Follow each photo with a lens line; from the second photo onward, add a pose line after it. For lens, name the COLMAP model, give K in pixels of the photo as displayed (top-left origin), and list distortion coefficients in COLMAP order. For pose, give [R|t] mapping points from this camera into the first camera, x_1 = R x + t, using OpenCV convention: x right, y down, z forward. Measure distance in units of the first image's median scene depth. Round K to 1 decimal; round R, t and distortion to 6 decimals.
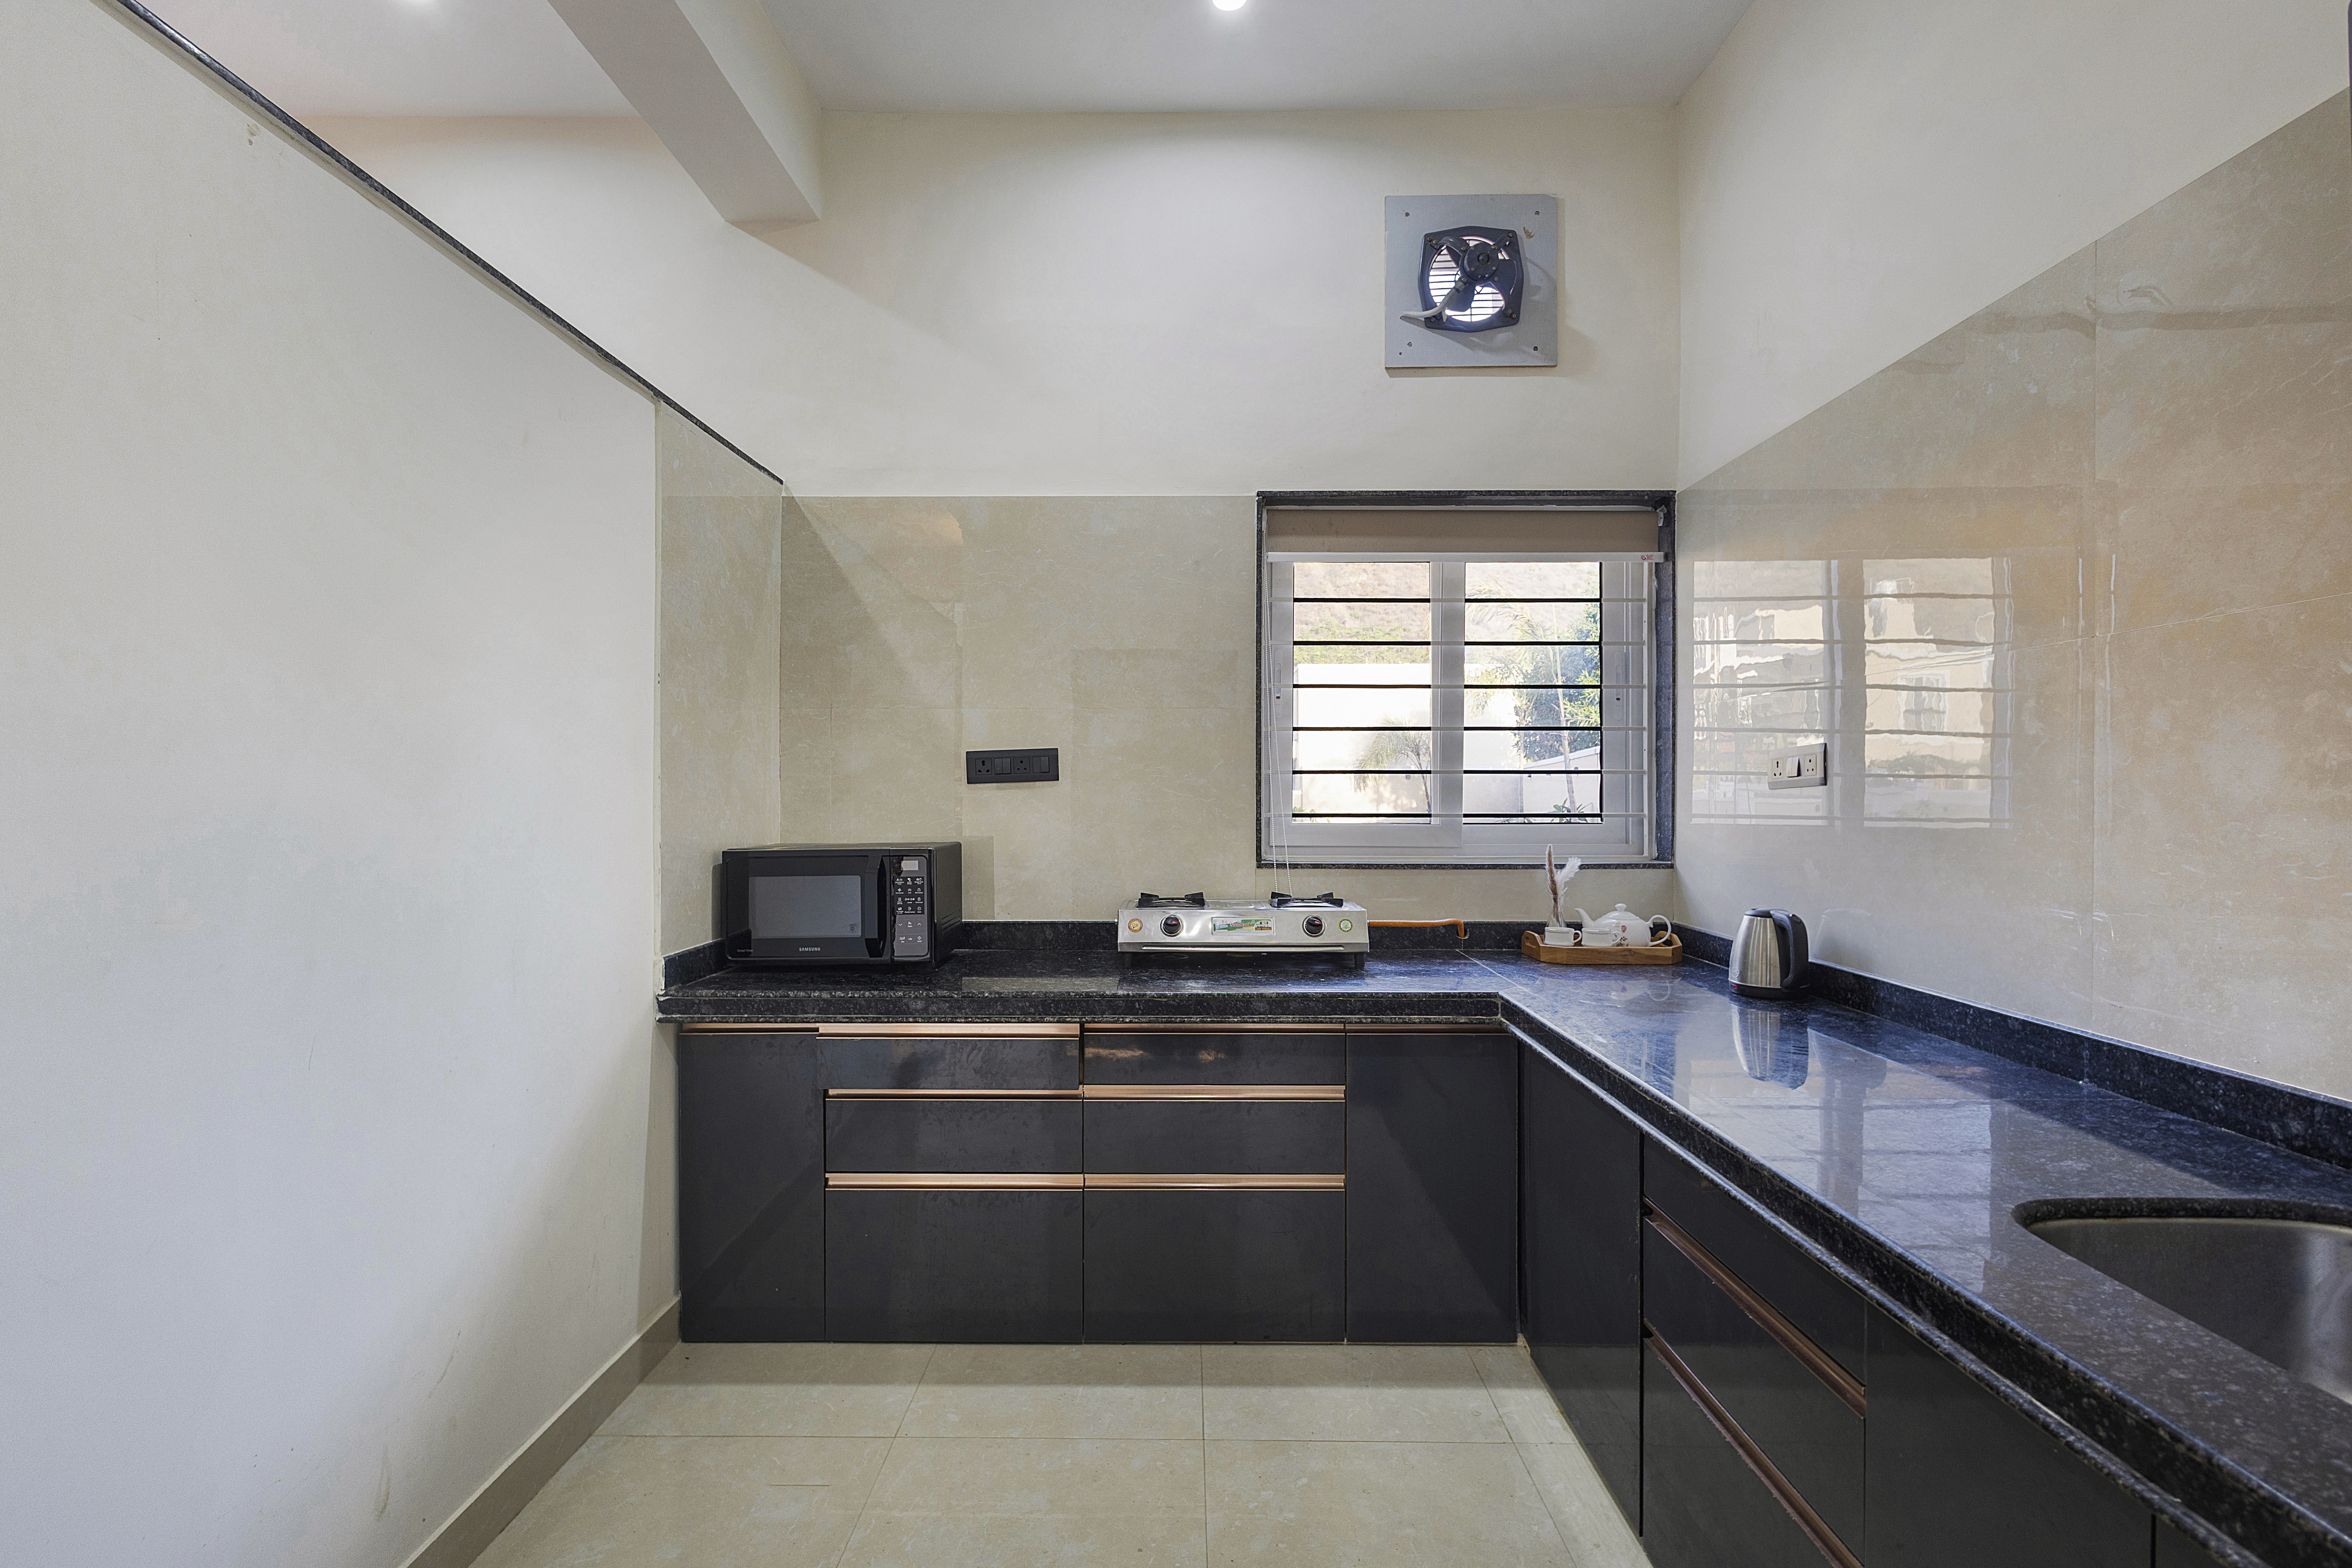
lens RADIAL K [[1104.5, 0, 1176.0], [0, 1104.5, 784.0], [0, 0, 1]] dist [0.016792, -0.000236]
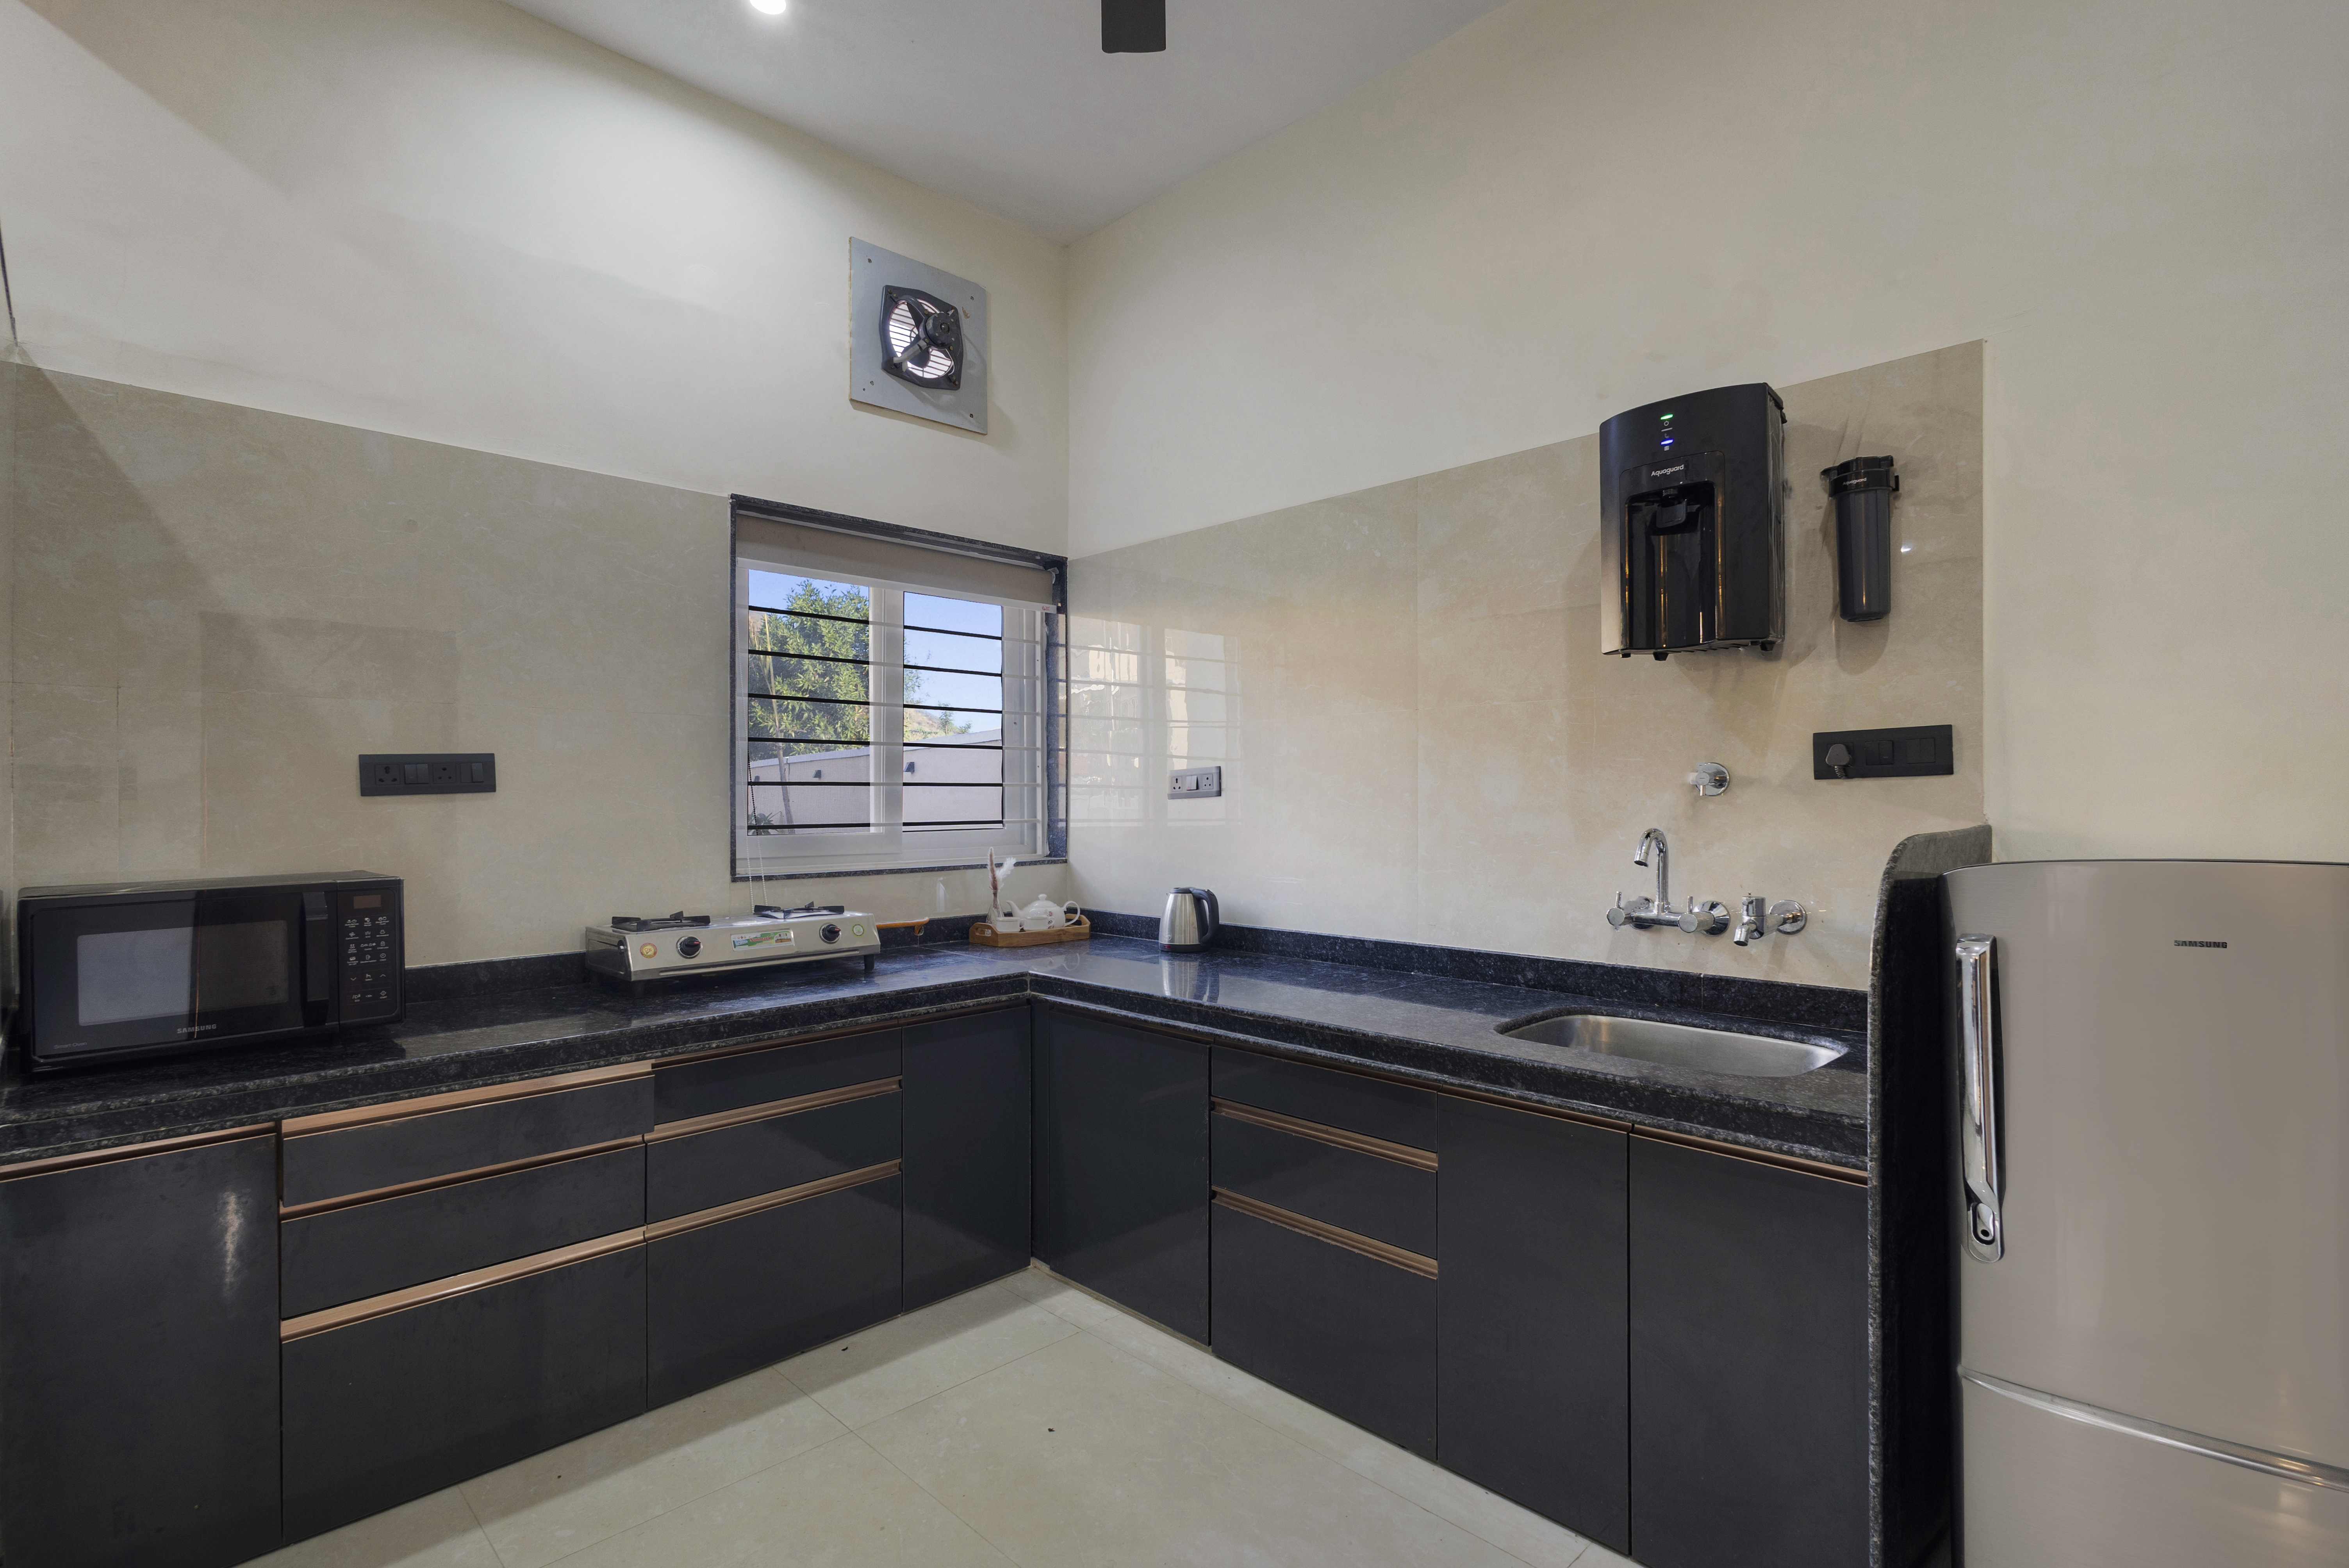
lens RADIAL K [[1123.2, 0, 1174.5], [0, 1123.2, 784.0], [0, 0, 1]] dist [0.032790, -0.000242]
pose [[0.713147, 0.004630, 0.701000, -0.354100], [-0.000474, 0.999981, -0.006122, -0.004146], [-0.701015, 0.004034, 0.713135, 0.021669]]
